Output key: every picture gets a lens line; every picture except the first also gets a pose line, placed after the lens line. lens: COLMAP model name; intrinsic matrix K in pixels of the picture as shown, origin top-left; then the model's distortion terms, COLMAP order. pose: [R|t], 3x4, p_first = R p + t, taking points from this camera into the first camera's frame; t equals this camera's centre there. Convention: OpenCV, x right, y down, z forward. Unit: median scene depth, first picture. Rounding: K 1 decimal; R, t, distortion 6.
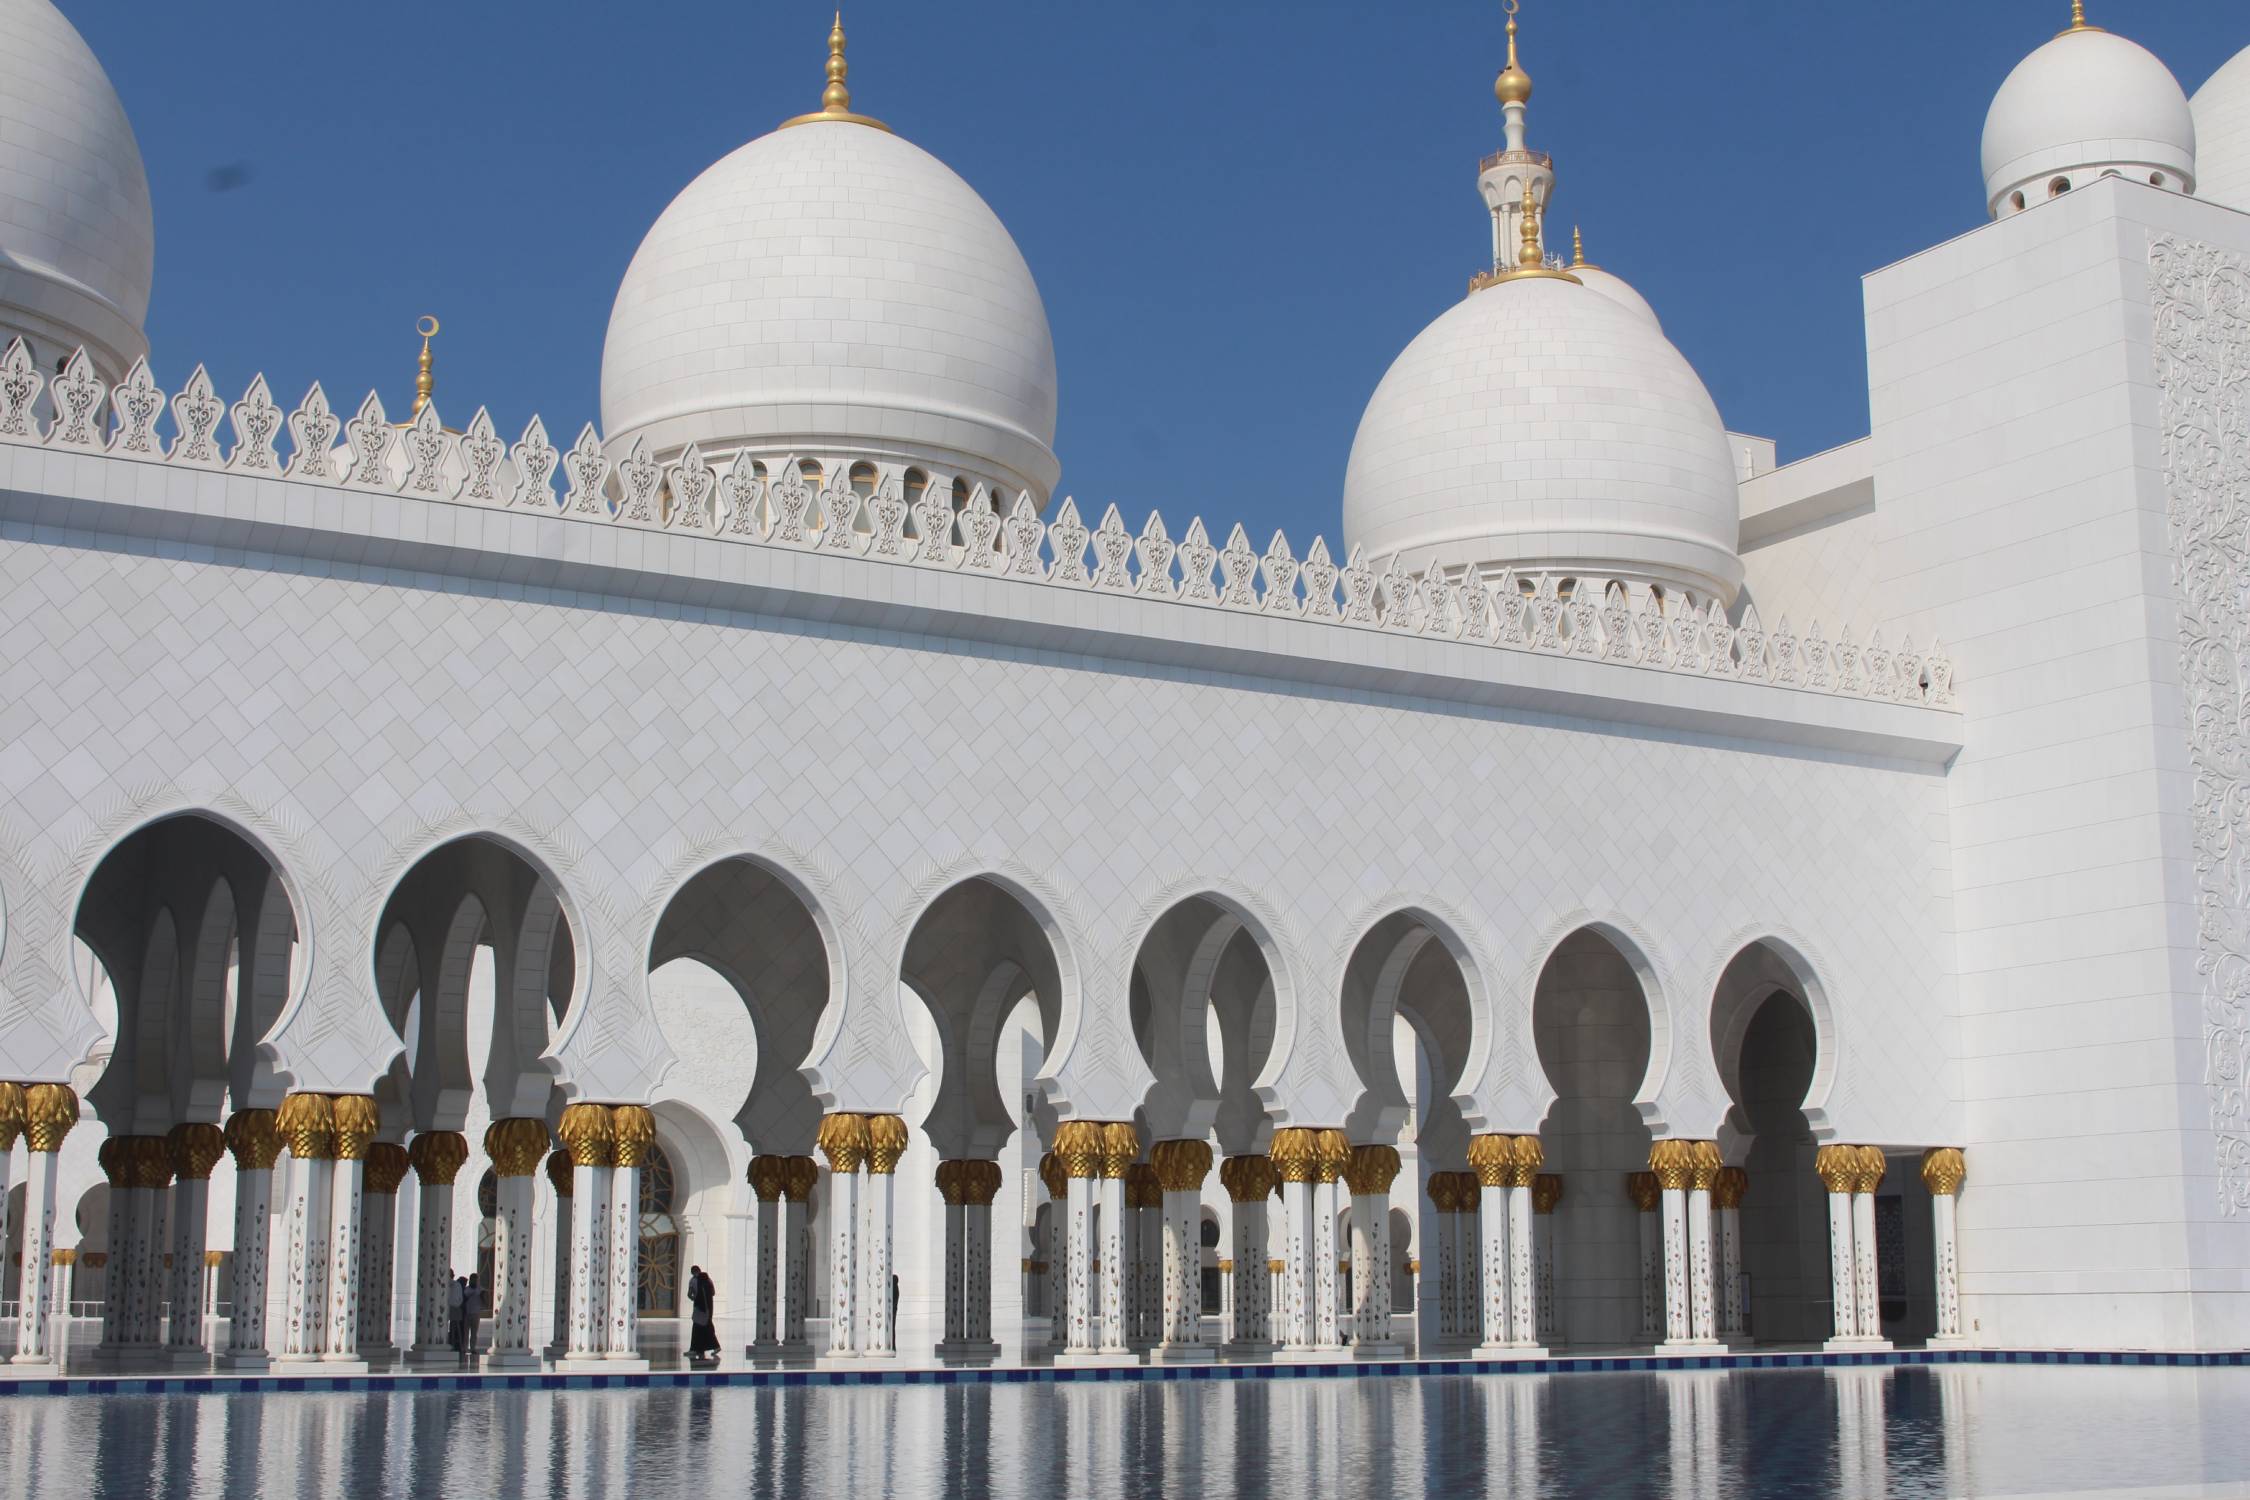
lens RADIAL K [[2812.7, 0, 1125.0], [0, 2812.7, 750.0], [0, 0, 1]] dist [-0.075027, -0.002973]
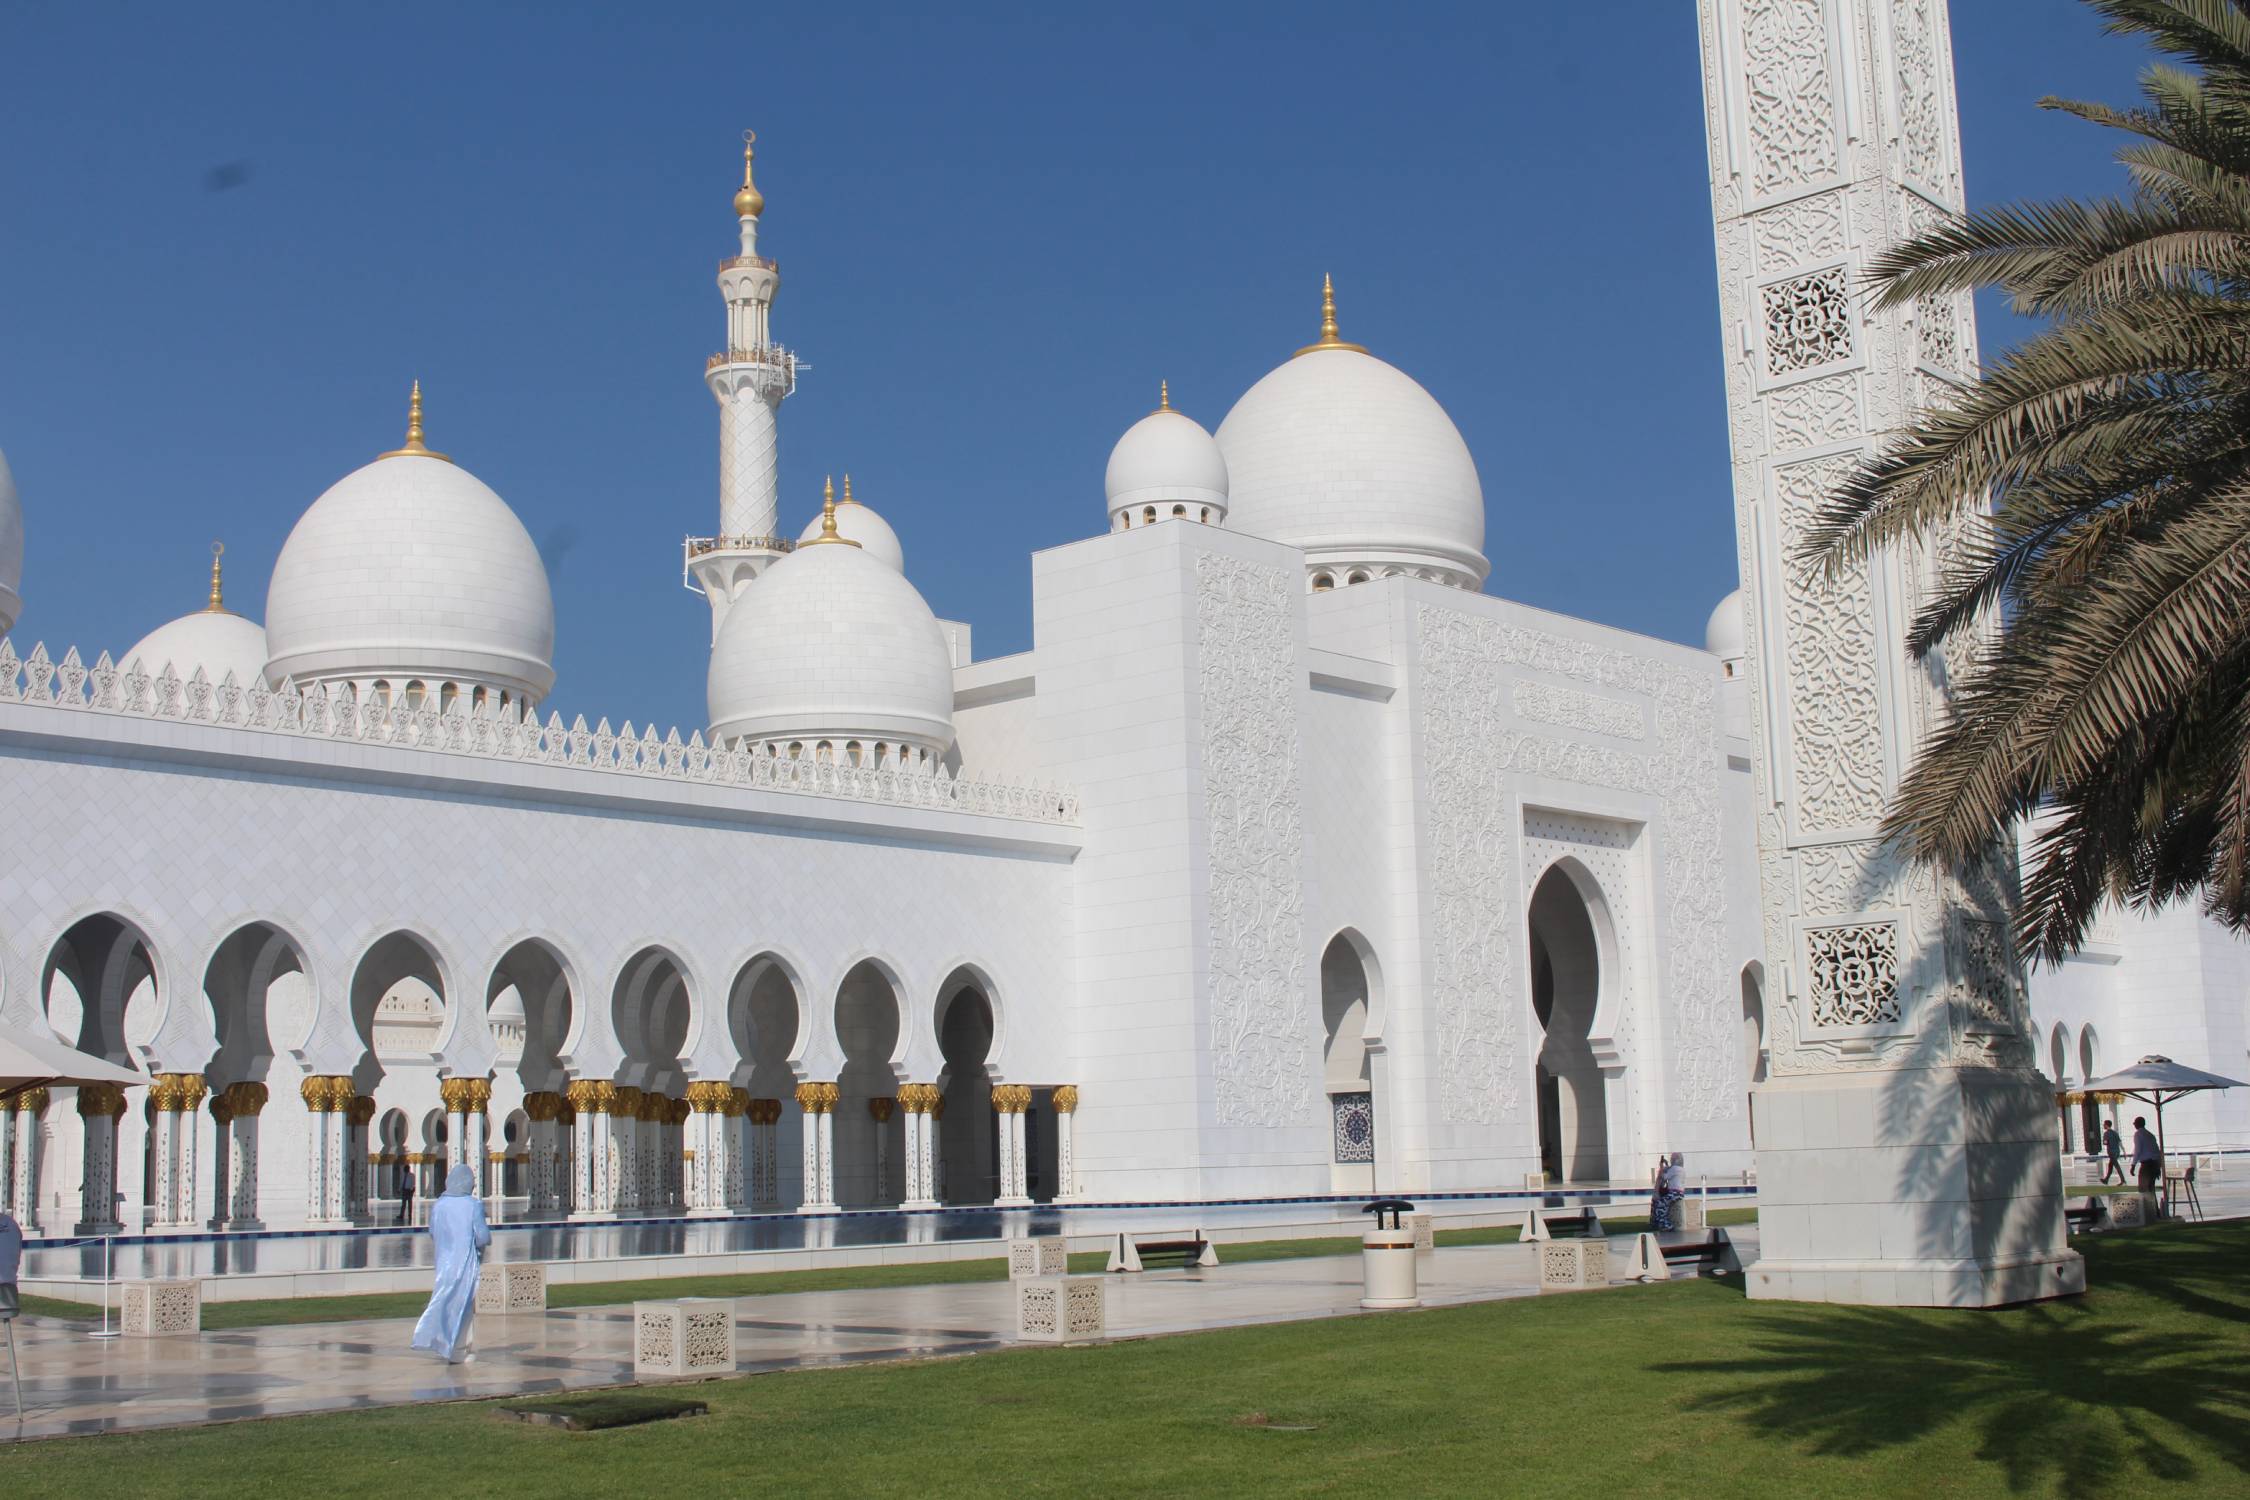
lens RADIAL K [[2420.3, 0, 1125.0], [0, 2420.3, 750.0], [0, 0, 1]] dist [-0.112292, 0.086729]
pose [[0.952479, 0.025508, 0.303534, -0.128702], [-0.029470, 0.999530, 0.008479, -0.078549], [-0.303174, -0.017021, 0.952783, -0.426135]]
